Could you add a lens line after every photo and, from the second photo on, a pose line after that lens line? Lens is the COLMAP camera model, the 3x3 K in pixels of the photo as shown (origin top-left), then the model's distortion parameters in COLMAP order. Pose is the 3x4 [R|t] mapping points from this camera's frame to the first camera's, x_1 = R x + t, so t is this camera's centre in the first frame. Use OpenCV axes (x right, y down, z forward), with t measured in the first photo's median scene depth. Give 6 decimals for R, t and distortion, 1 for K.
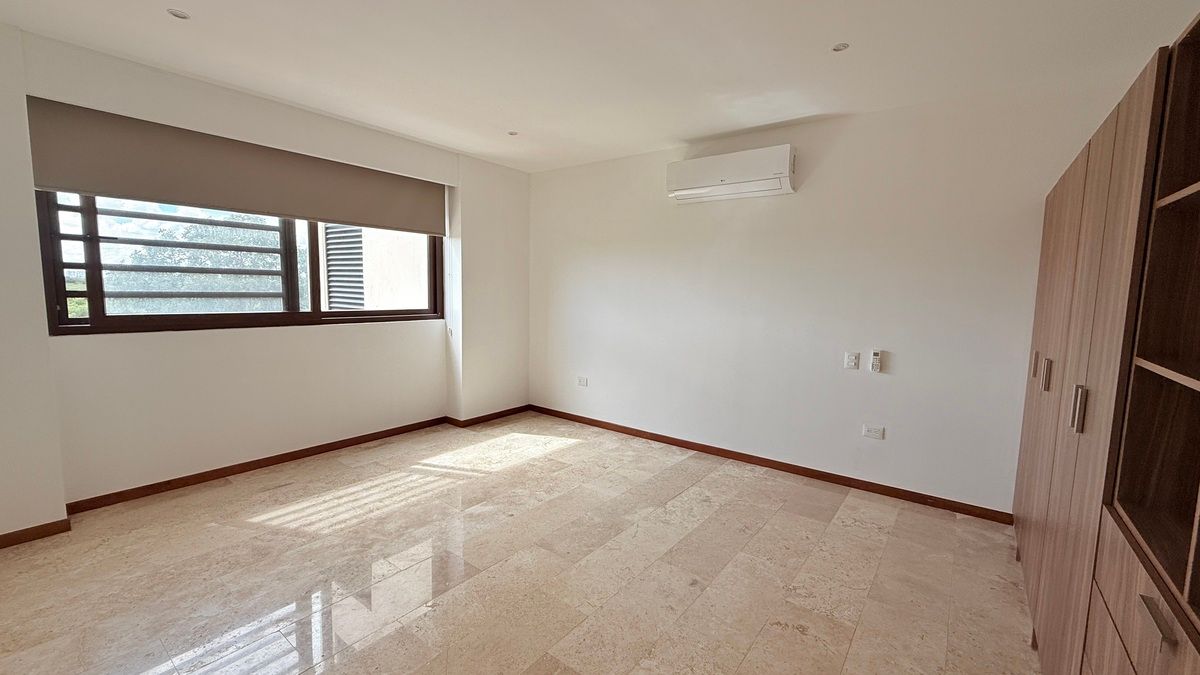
lens RADIAL K [[478.6, 0, 595.6], [0, 478.6, 337.6], [0, 0, 1]] dist [0.001374, 0.000642]
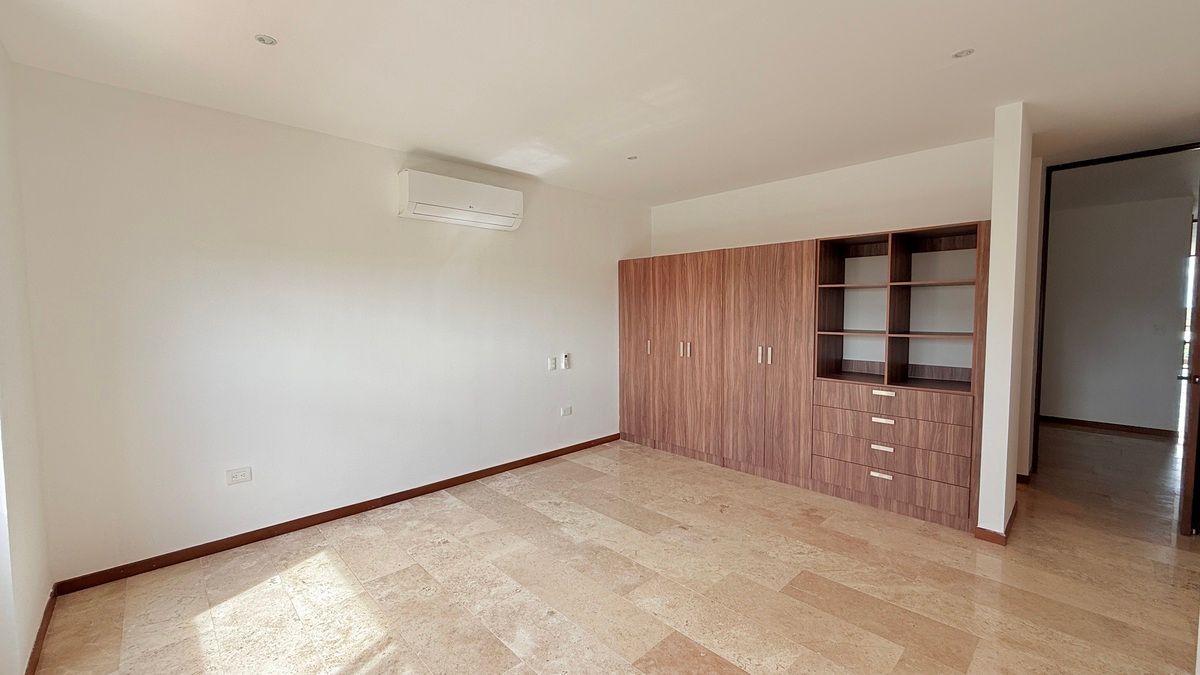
lens RADIAL K [[478.6, 0, 595.6], [0, 478.6, 337.6], [0, 0, 1]] dist [0.001374, 0.000642]
pose [[0.150307, -0.079806, 0.985413, -0.767971], [0.109329, 0.991965, 0.063661, -0.097447], [-0.982576, 0.098165, 0.157825, 0.655491]]
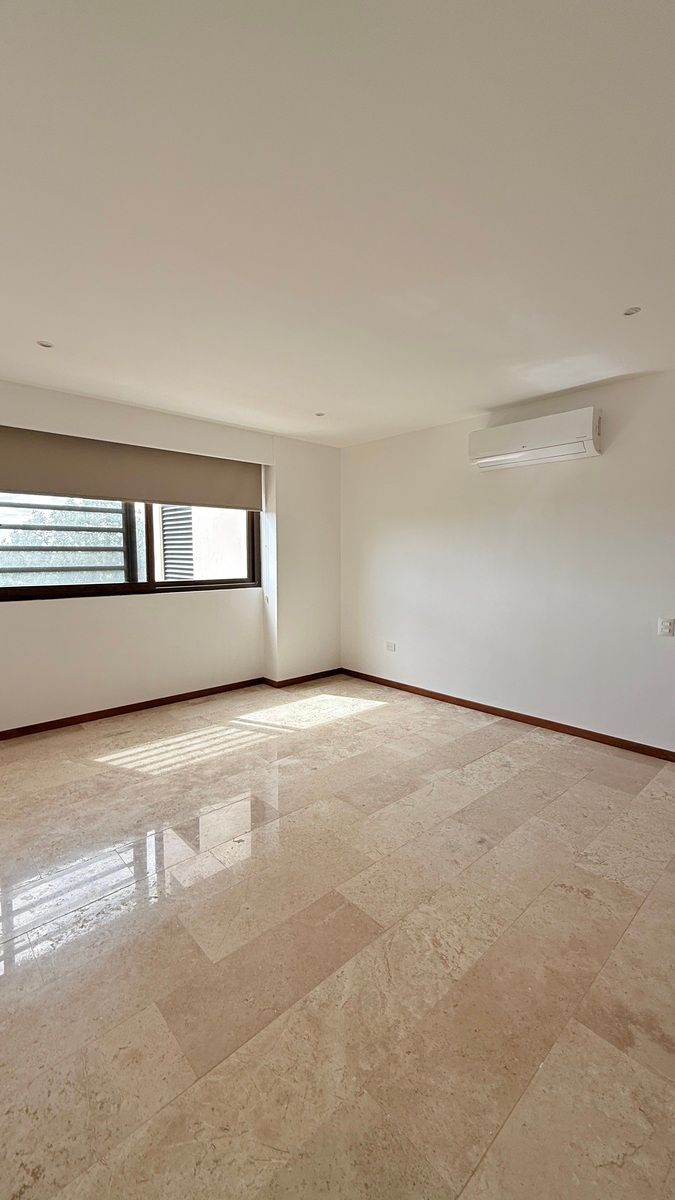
lens RADIAL K [[478.6, 0, 338.0], [0, 478.6, 595.4], [0, 0, 1]] dist [0.001374, 0.000642]
pose [[0.985533, -0.006660, -0.169350, 0.052805], [0.003575, 0.999822, -0.018515, 0.000410], [0.169443, 0.017642, 0.985382, -0.052533]]
